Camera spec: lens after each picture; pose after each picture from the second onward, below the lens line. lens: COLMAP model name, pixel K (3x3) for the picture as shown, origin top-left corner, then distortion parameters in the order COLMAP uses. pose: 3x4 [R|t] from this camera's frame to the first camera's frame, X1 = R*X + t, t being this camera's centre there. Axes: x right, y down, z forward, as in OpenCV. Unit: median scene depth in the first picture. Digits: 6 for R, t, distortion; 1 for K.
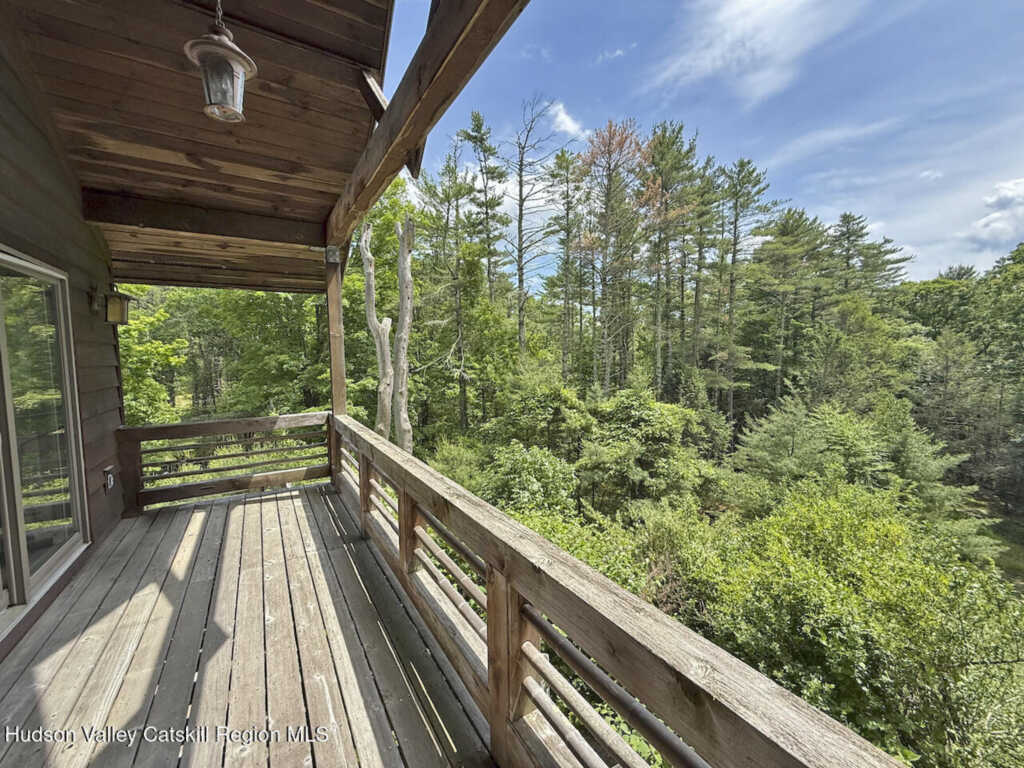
lens RADIAL K [[408.8, 0, 512.0], [0, 408.8, 384.0], [0, 0, 1]] dist [0.000556, 0.000283]
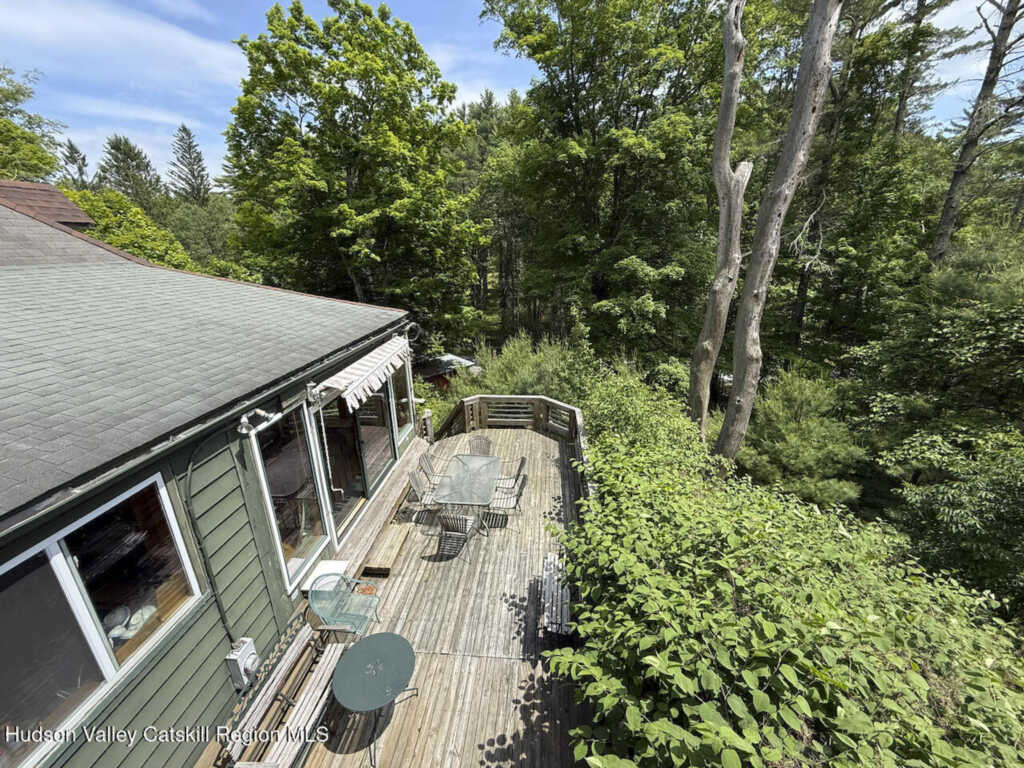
lens RADIAL K [[408.8, 0, 512.0], [0, 408.8, 384.0], [0, 0, 1]] dist [0.000556, 0.000283]
pose [[0.803121, 0.201089, -0.560856, -0.103570], [-0.042261, 0.958180, 0.283029, -0.004653], [0.594315, -0.203605, 0.778032, 0.155730]]
